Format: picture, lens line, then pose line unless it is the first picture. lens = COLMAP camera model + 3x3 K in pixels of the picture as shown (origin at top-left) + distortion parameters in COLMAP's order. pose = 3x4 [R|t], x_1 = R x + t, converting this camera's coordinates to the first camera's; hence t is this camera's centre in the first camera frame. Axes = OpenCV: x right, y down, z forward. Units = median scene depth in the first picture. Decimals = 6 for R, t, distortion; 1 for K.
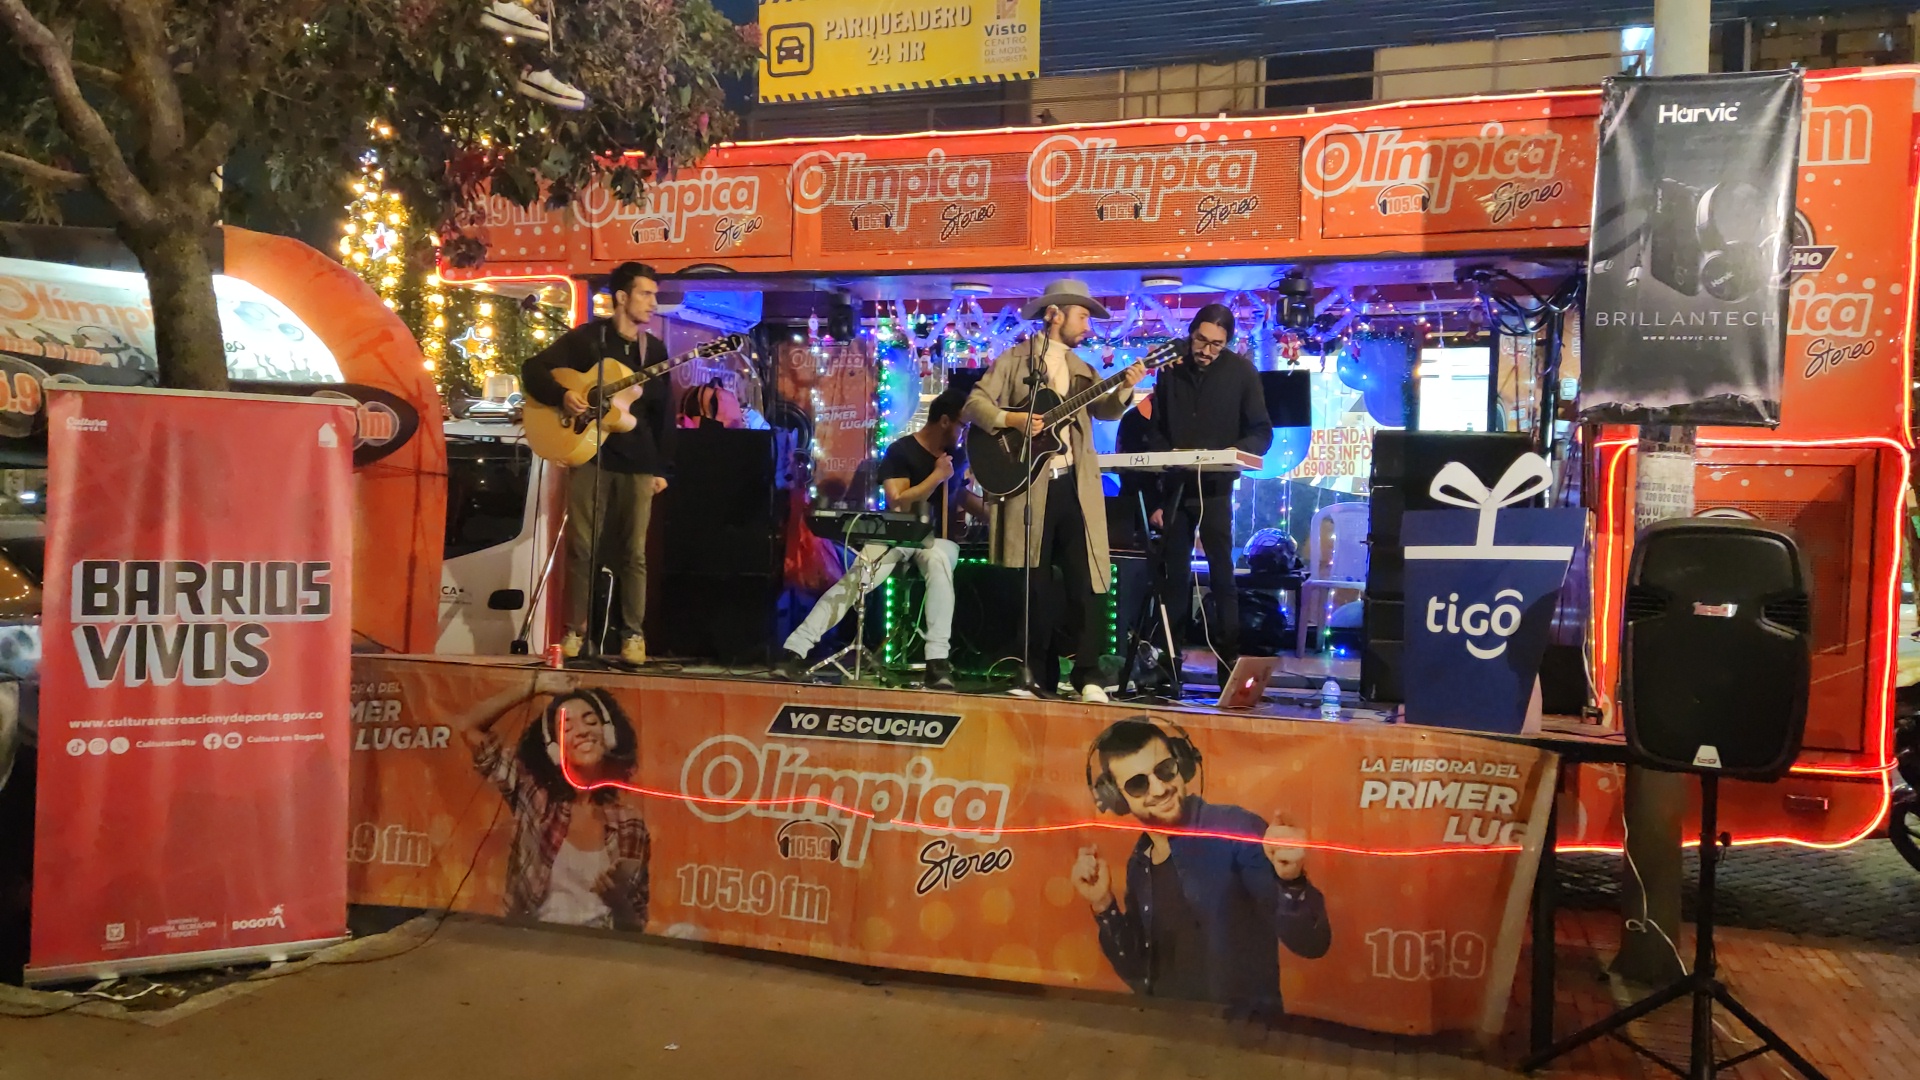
lens RADIAL K [[1394.1, 0, 964.6], [0, 1394.1, 556.2], [0, 0, 1]] dist [0.116202, -0.154521]
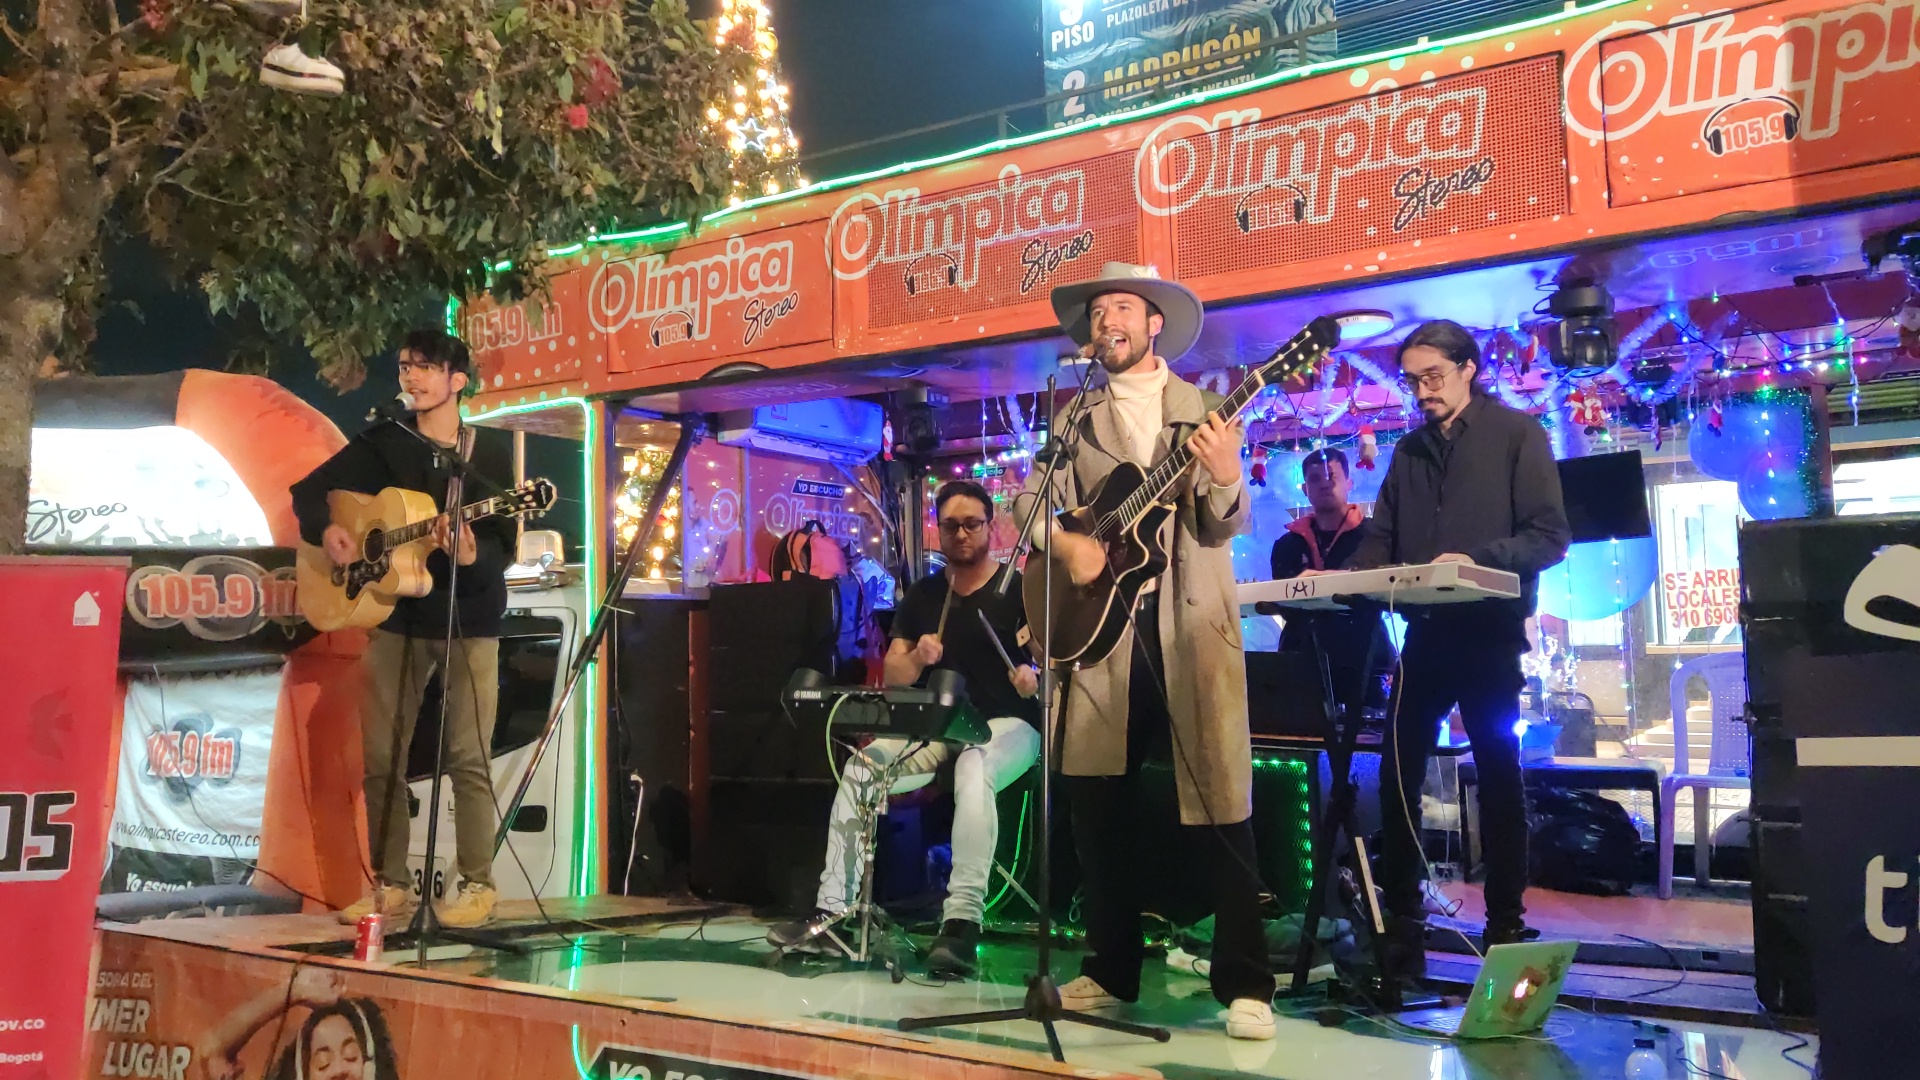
lens RADIAL K [[1394.8, 0, 968.9], [0, 1394.8, 560.4], [0, 0, 1]] dist [0.110941, -0.147468]
pose [[0.969176, -0.054071, -0.240362, 0.135902], [0.025372, 0.992337, -0.120932, -0.012103], [0.245059, 0.111106, 0.963121, 0.394591]]
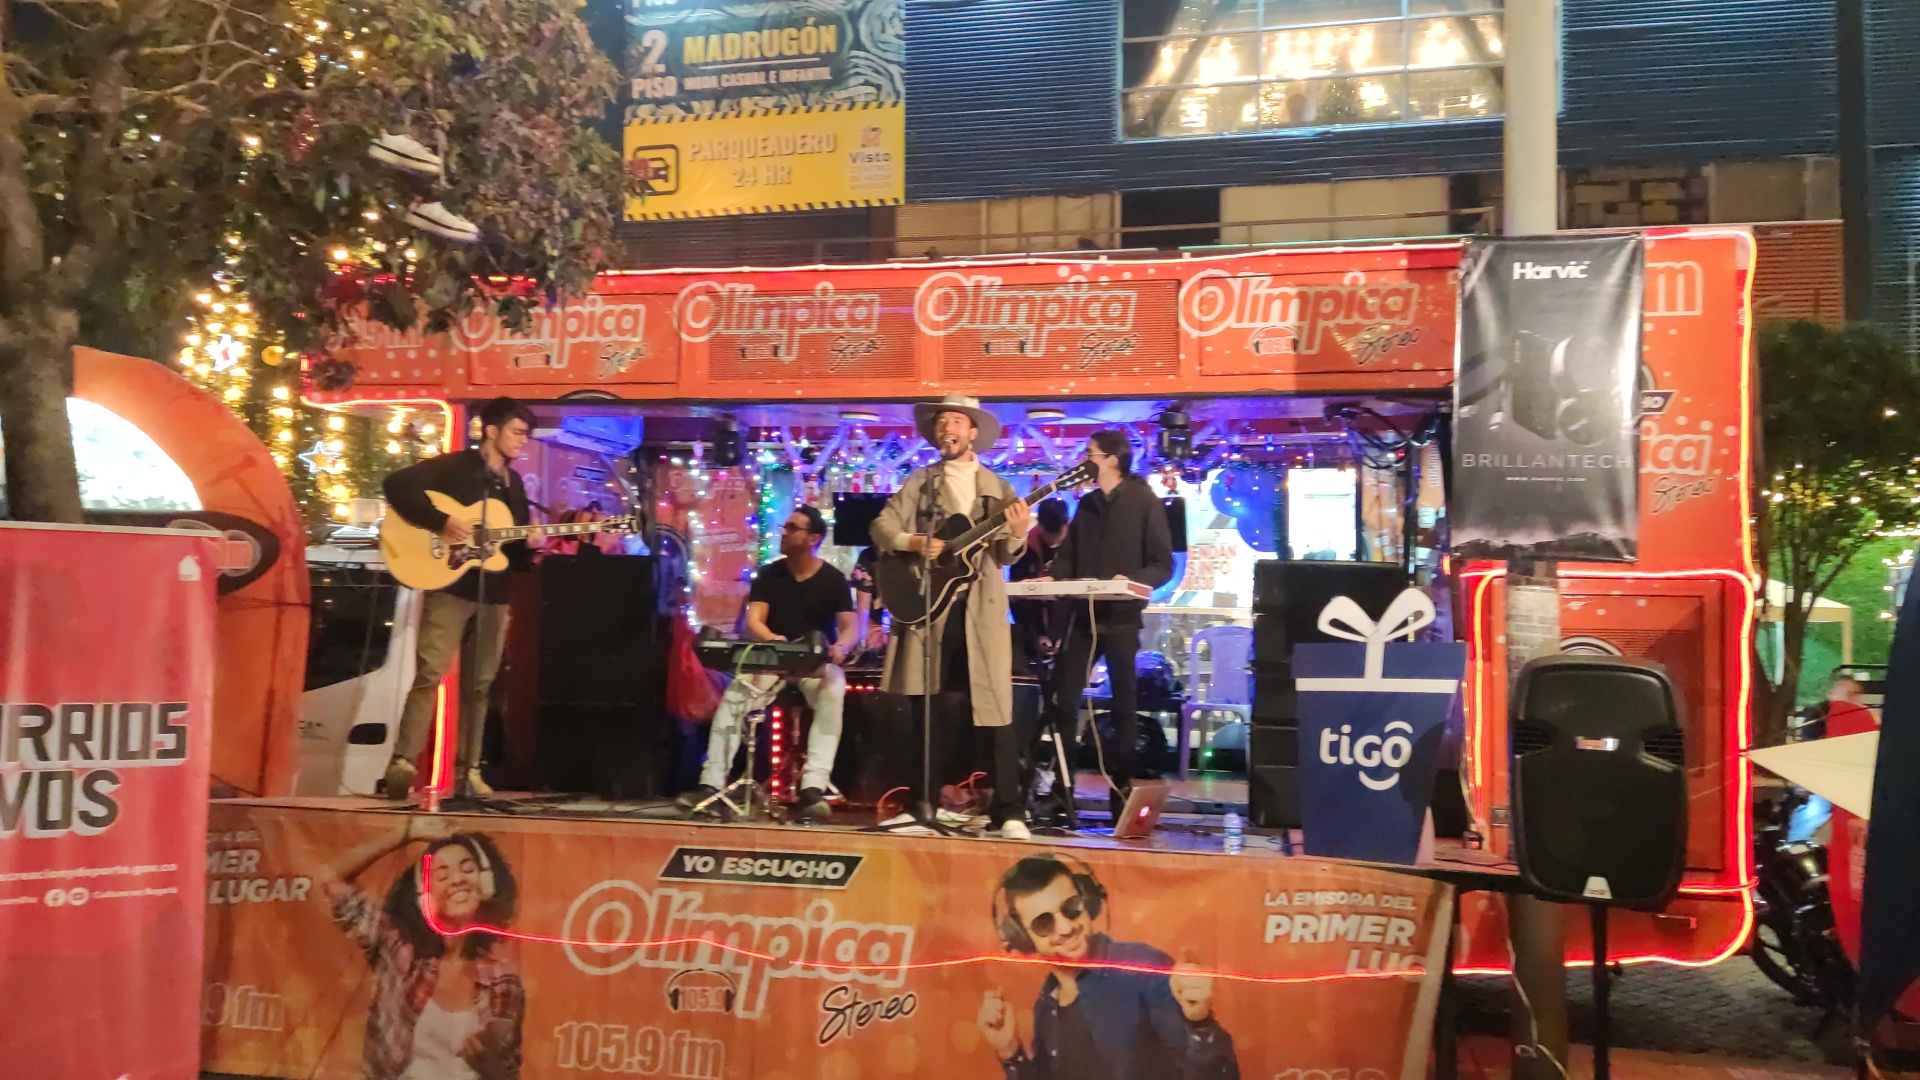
lens RADIAL K [[1391.9, 0, 961.6], [0, 1391.9, 558.6], [0, 0, 1]] dist [0.113149, -0.150244]
pose [[0.995208, -0.000408, 0.097779, -0.023878], [0.007926, 0.997037, -0.076516, -0.014242], [-0.097458, 0.076925, 0.992262, 0.003393]]
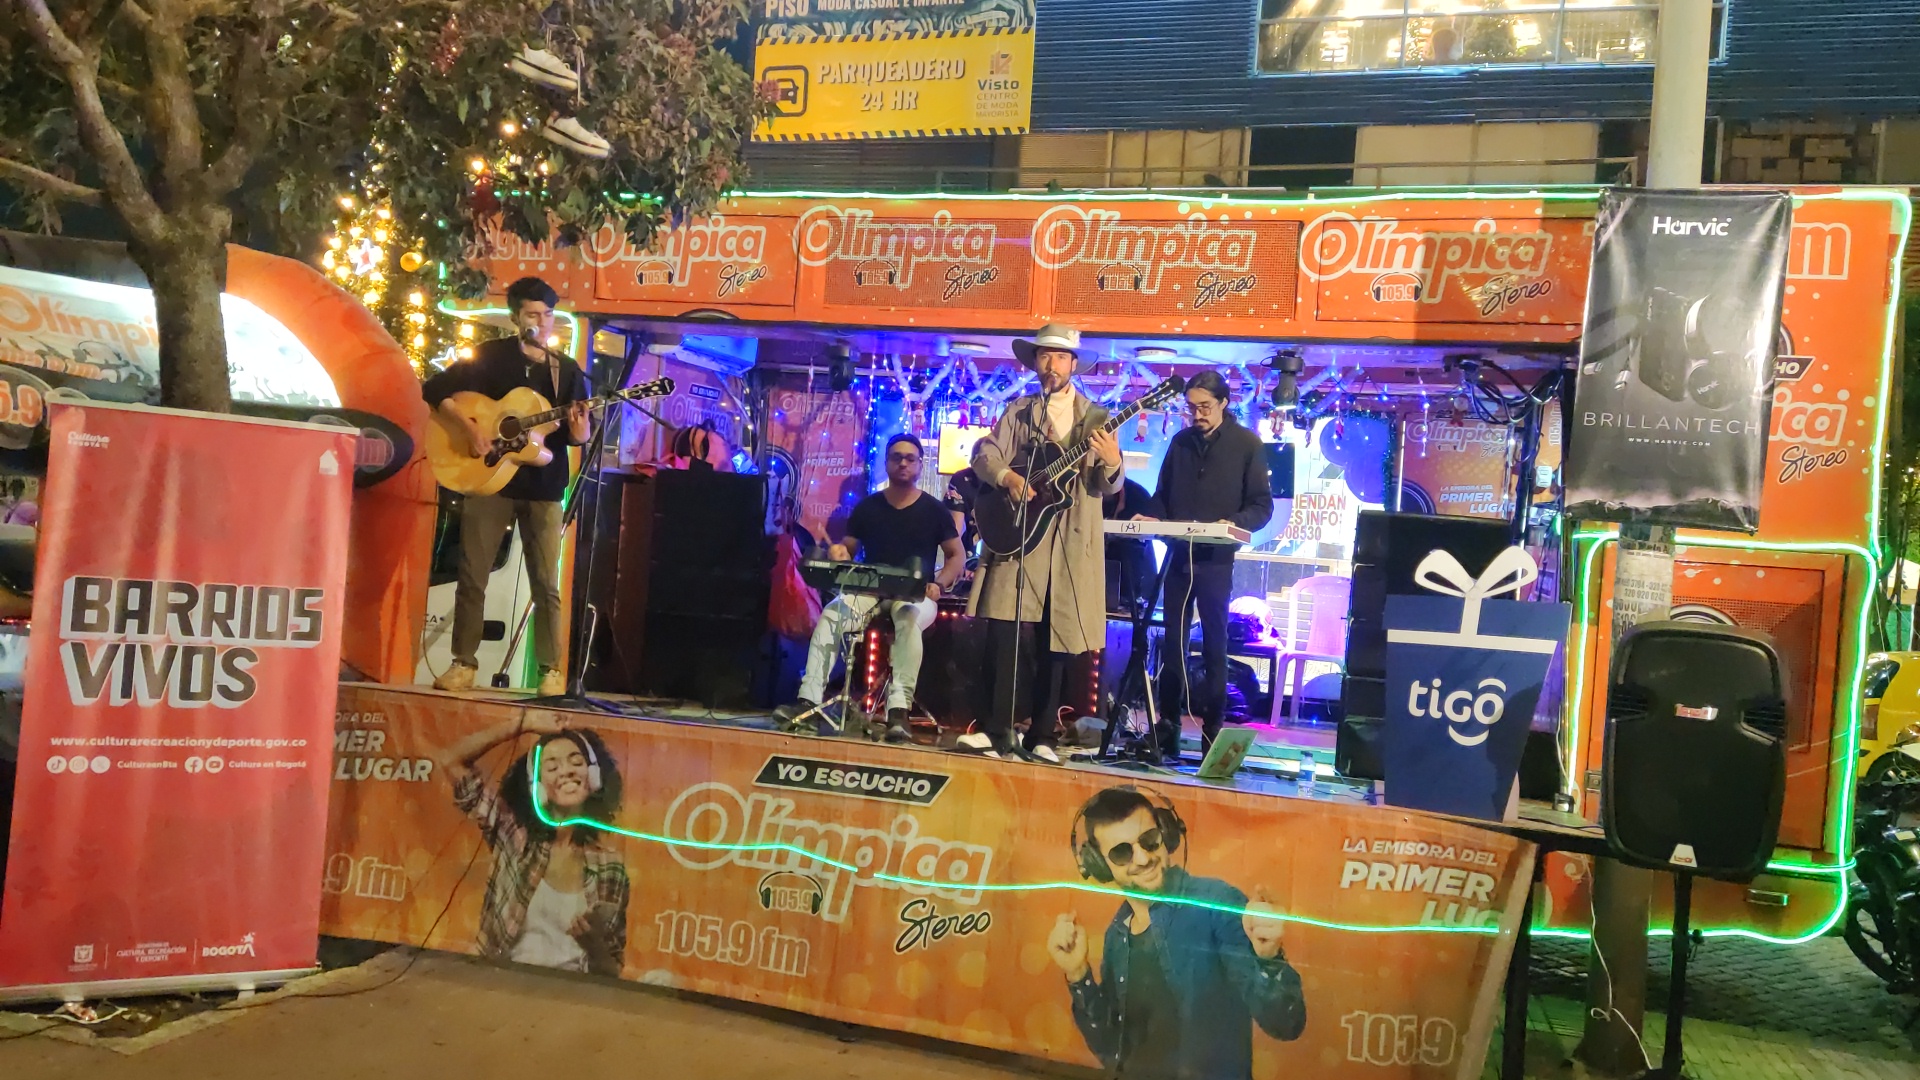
lens RADIAL K [[1391.9, 0, 961.6], [0, 1391.9, 558.6], [0, 0, 1]] dist [0.113149, -0.150244]
pose [[0.998352, 0.051794, 0.024694, -0.021500], [-0.051080, 0.998281, -0.028729, -0.010833], [-0.026139, 0.027421, 0.999282, -0.009123]]
